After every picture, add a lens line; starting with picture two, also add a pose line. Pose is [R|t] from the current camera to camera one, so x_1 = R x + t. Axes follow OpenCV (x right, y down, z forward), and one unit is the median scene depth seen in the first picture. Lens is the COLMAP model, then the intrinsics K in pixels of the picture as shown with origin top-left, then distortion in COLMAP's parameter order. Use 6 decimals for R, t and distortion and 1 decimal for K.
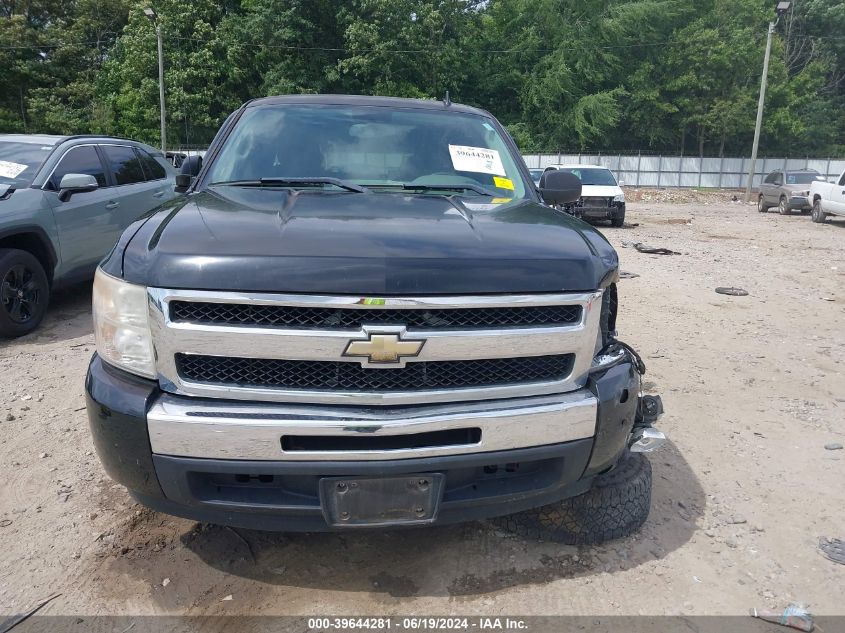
lens RADIAL K [[697.8, 0, 422.5], [0, 697.8, 316.5], [0, 0, 1]] dist [0.023452, -0.001907]
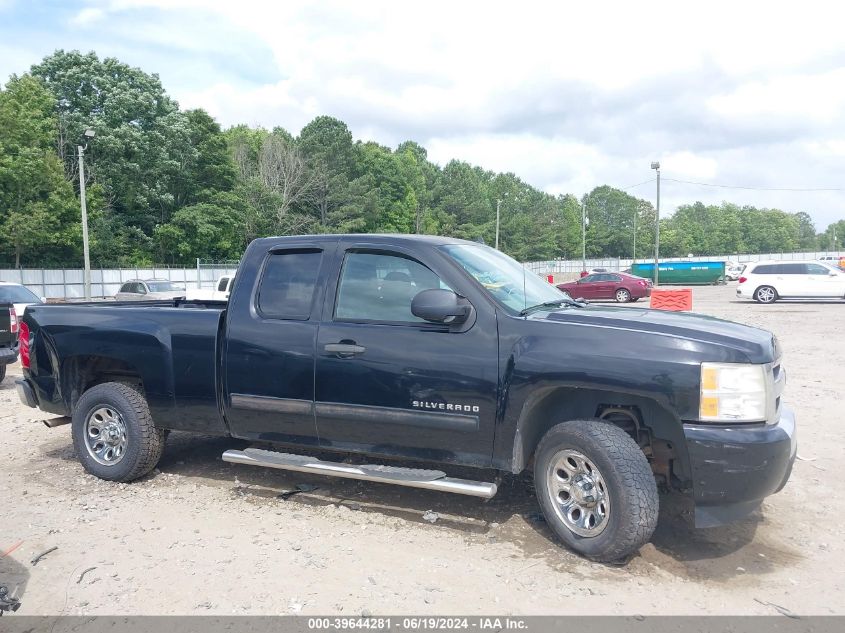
lens RADIAL K [[697.8, 0, 422.5], [0, 697.8, 316.5], [0, 0, 1]] dist [0.023452, -0.001907]
pose [[0.478172, -0.082819, 0.874352, -0.208146], [0.214727, 0.976355, -0.024951, -0.024204], [-0.851612, 0.199678, 0.484650, 0.085845]]
